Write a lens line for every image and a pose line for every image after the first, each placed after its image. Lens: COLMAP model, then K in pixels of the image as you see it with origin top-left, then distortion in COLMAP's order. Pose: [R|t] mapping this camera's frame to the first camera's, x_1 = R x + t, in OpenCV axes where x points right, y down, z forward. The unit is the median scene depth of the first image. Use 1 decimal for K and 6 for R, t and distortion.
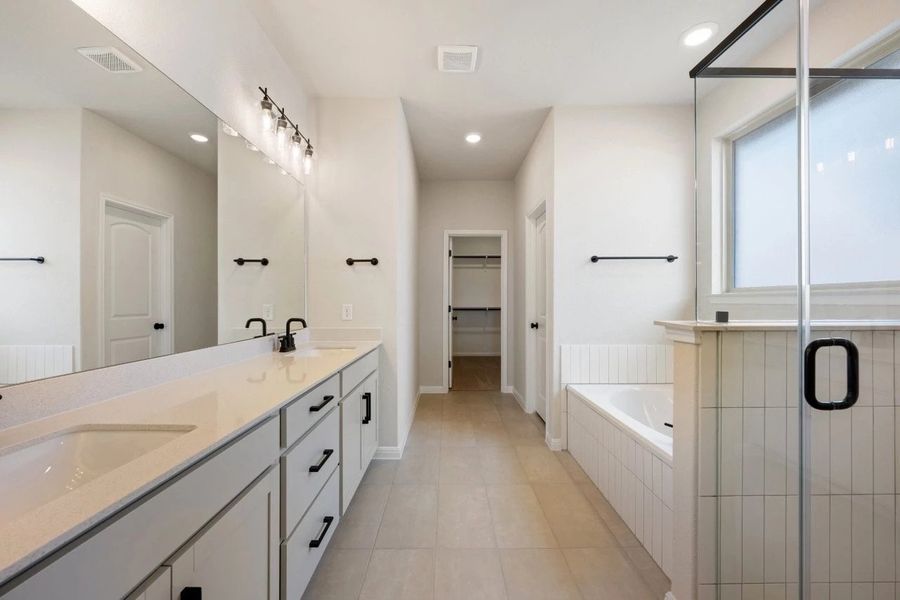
lens RADIAL K [[371.6, 0, 450.0], [0, 371.6, 300.0], [0, 0, 1]] dist [-0.000183, 0.000022]
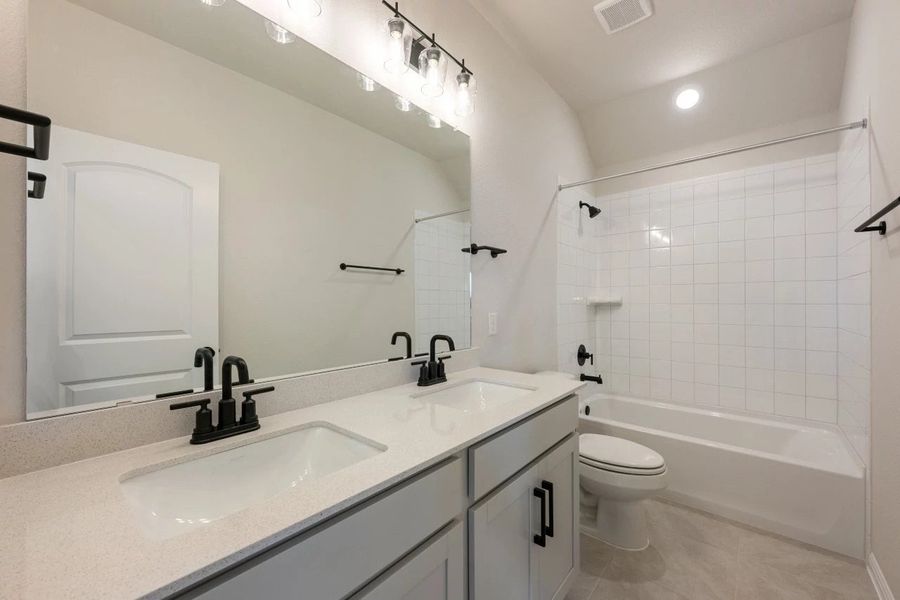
lens RADIAL K [[371.6, 0, 450.0], [0, 371.6, 300.0], [0, 0, 1]] dist [-0.000183, 0.000022]
pose [[0.785733, -0.017764, -0.618311, 0.000749], [0.008931, 0.999809, -0.017376, -0.000258], [0.618501, 0.008131, 0.785742, 0.428333]]
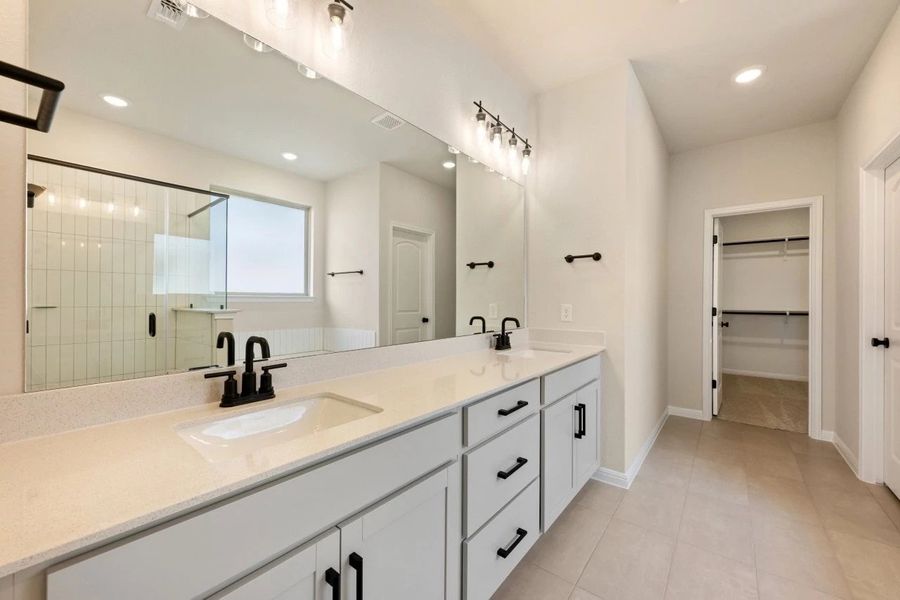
lens RADIAL K [[363.9, 0, 437.5], [0, 363.9, 299.0], [0, 0, 1]] dist [0.000007, 0.000116]
pose [[0.771709, 0.000924, -0.635975, 0.056956], [-0.002519, 0.999996, -0.001604, 0.000064], [0.635971, 0.002840, 0.771708, 0.089467]]
